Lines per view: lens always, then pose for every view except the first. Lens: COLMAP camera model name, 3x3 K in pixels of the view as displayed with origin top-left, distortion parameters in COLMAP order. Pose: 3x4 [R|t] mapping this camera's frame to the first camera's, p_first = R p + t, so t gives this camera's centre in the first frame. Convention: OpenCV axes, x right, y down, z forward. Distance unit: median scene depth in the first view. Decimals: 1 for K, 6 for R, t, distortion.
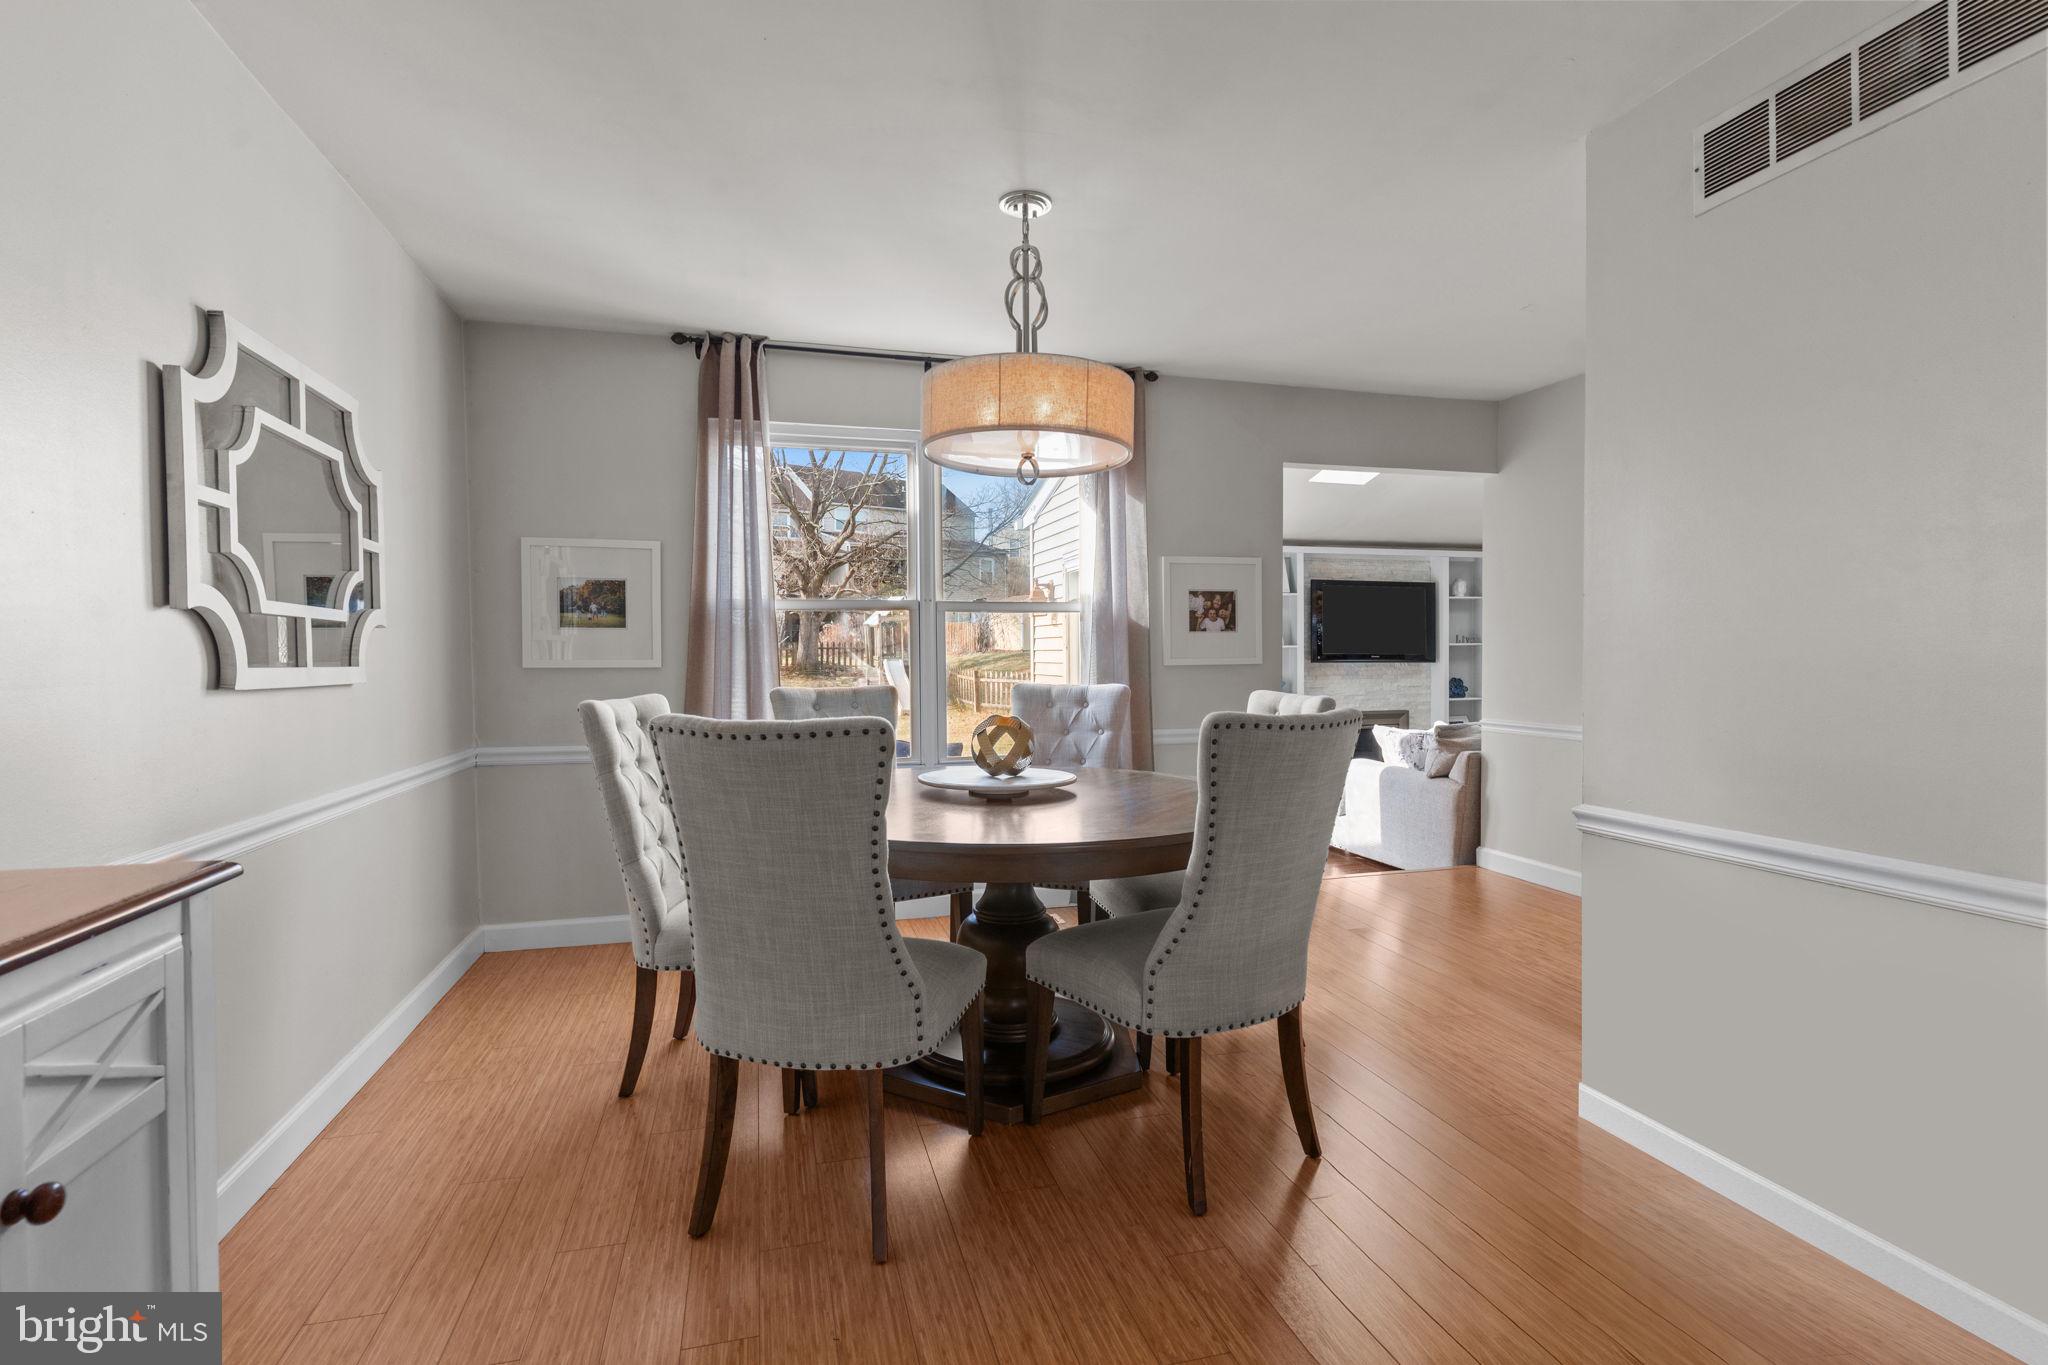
lens RADIAL K [[975.1, 0, 1019.3], [0, 975.1, 671.2], [0, 0, 1]] dist [0.010978, -0.000576]
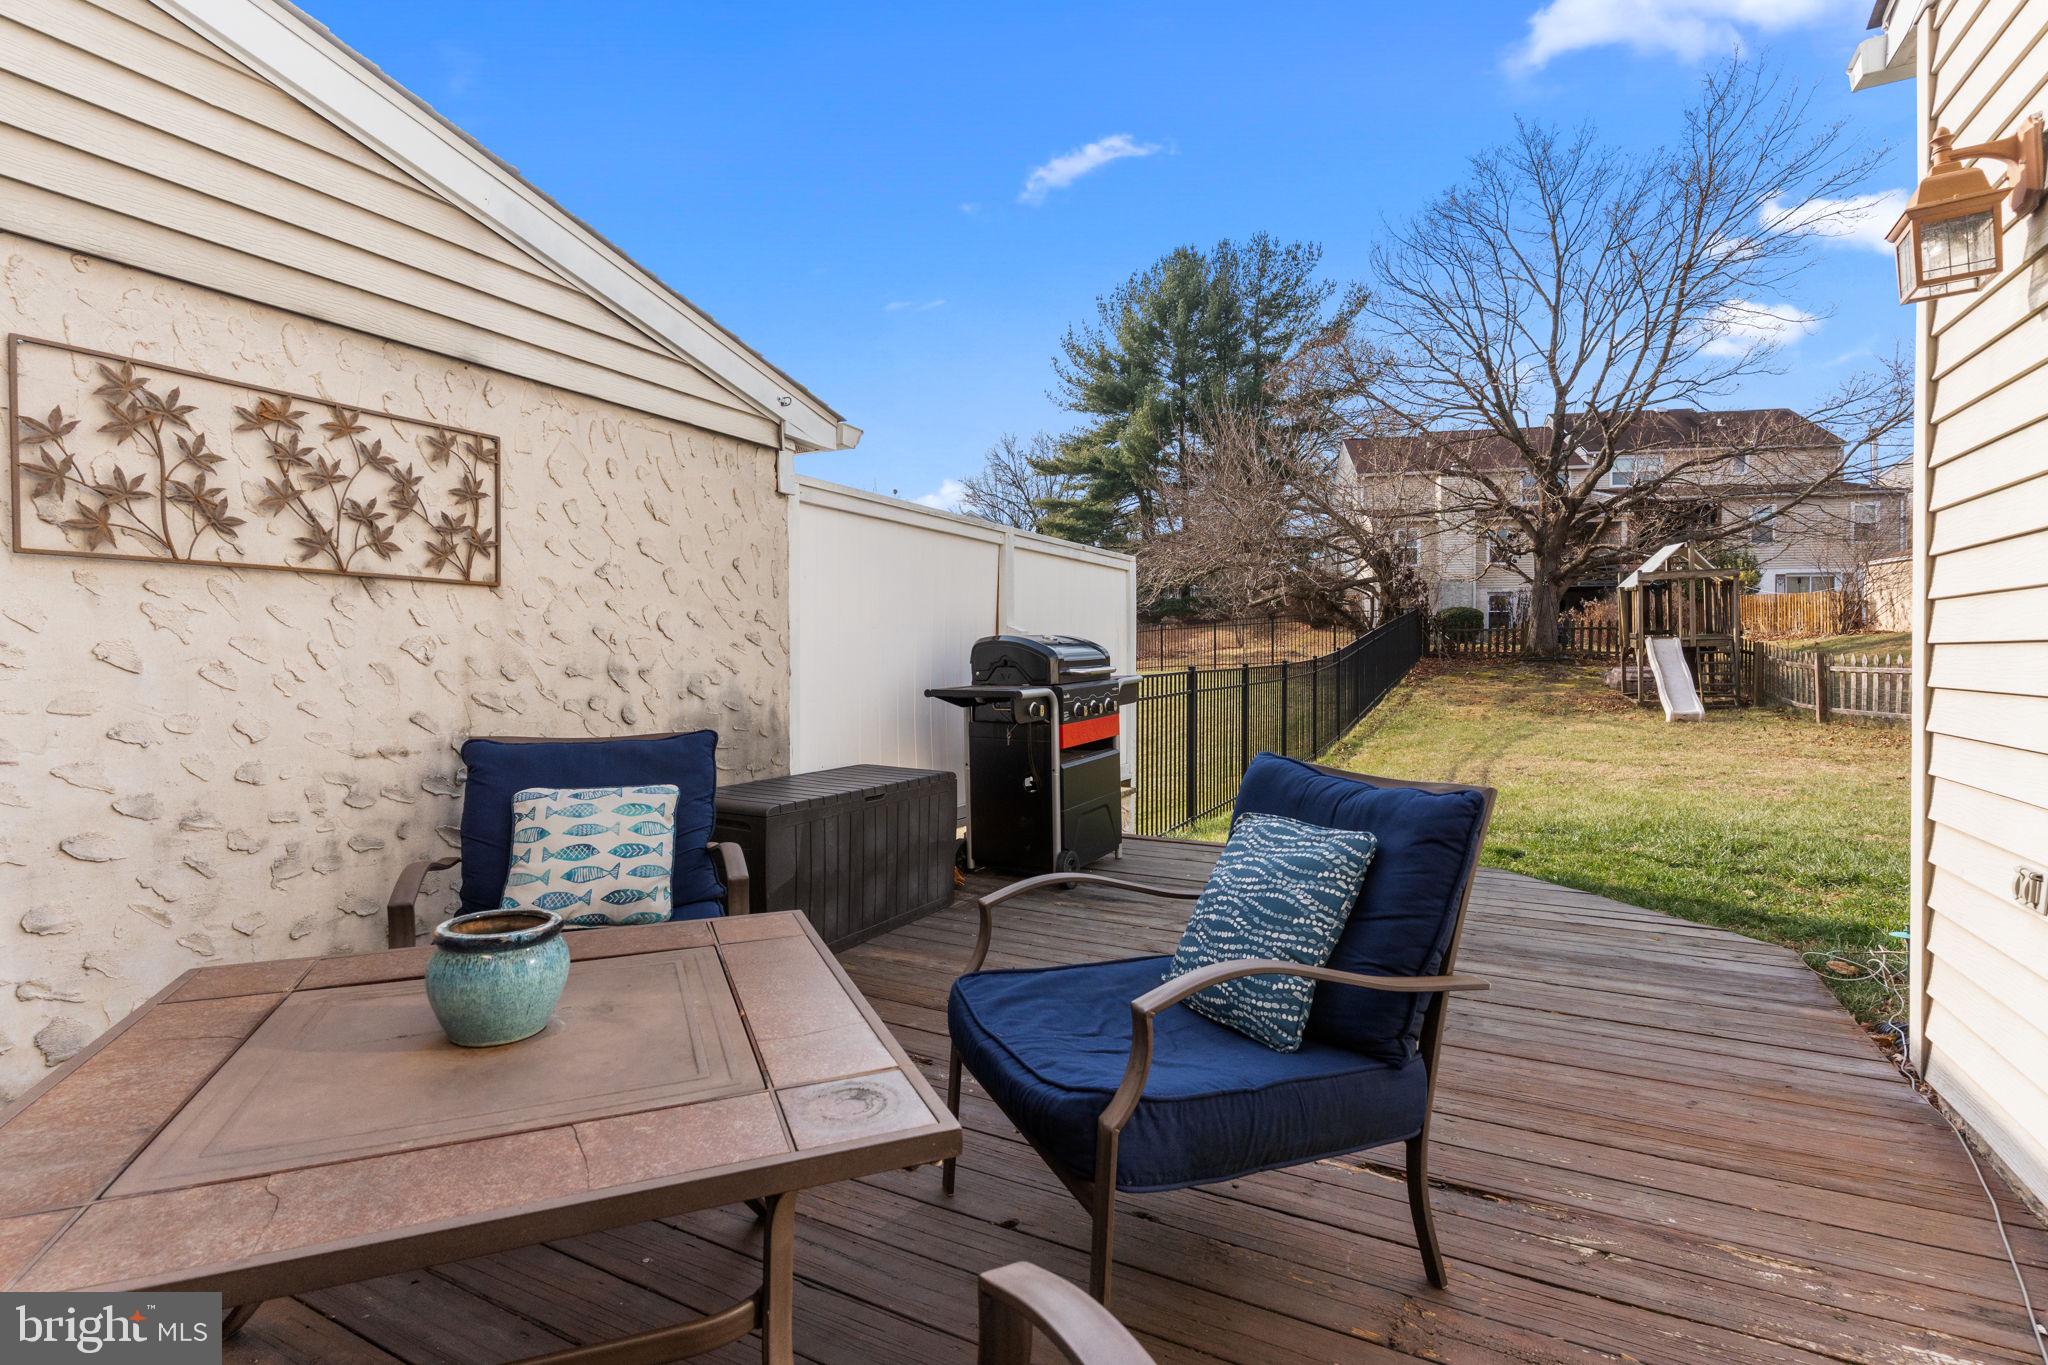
lens RADIAL K [[975.1, 0, 1029.8], [0, 975.1, 664.8], [0, 0, 1]] dist [0.010978, -0.000576]
pose [[0.736925, 0.007289, -0.675935, 0.004413], [-0.010419, 0.999946, -0.000576, 0.010222], [0.675894, 0.007467, 0.736961, 0.202516]]
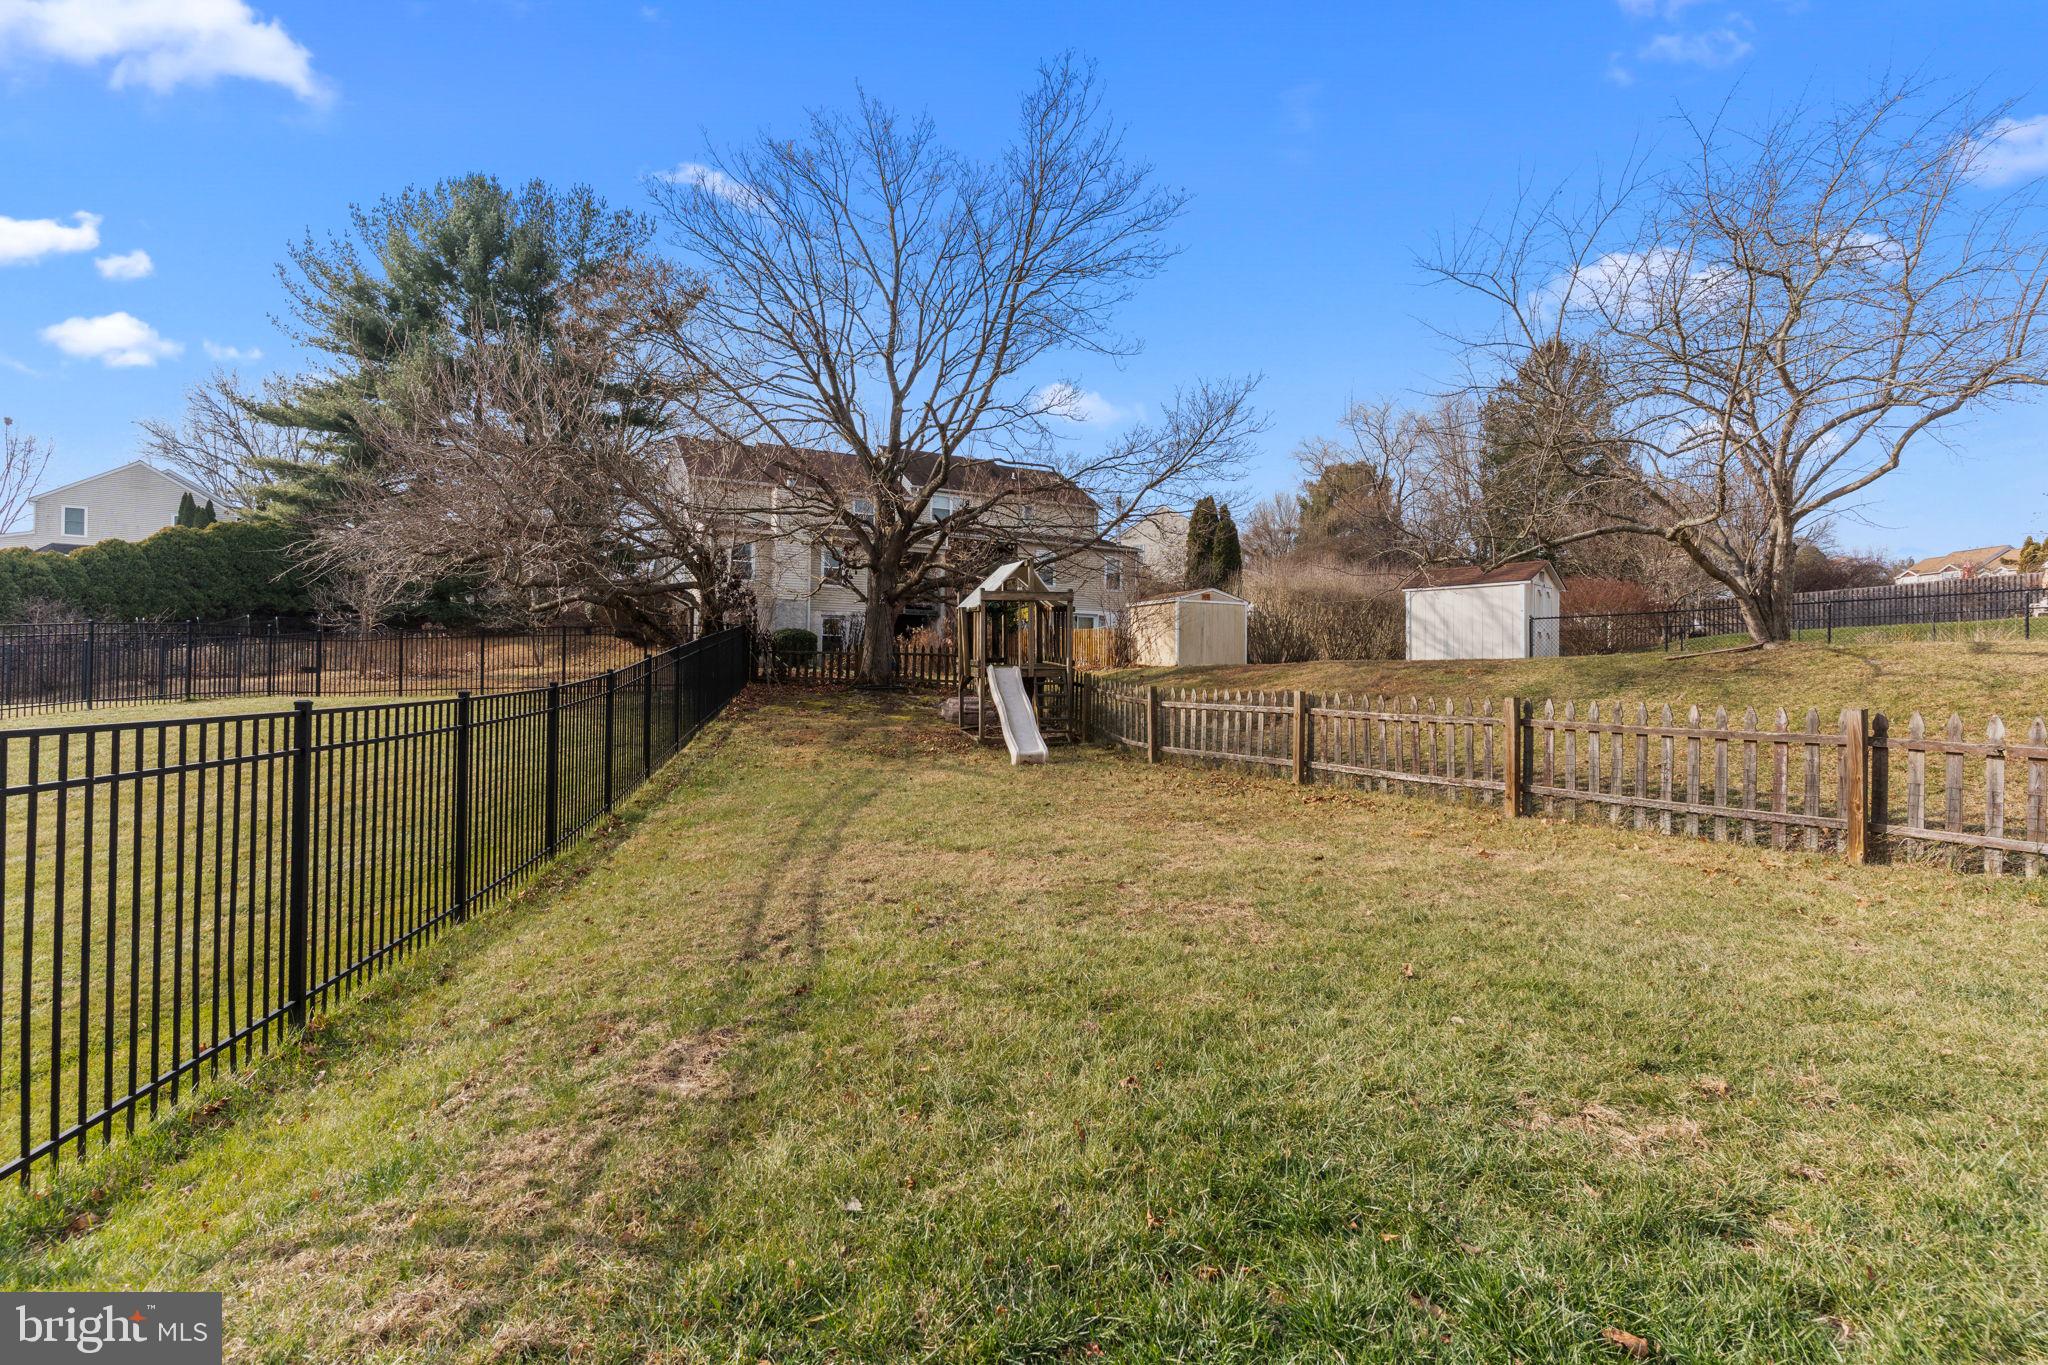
lens RADIAL K [[975.1, 0, 1033.9], [0, 975.1, 667.8], [0, 0, 1]] dist [0.010978, -0.000576]
pose [[0.995908, 0.015870, -0.088974, -0.055945], [-0.018522, 0.999406, -0.029055, 0.004888], [0.088460, 0.030584, 0.995610, 0.393579]]
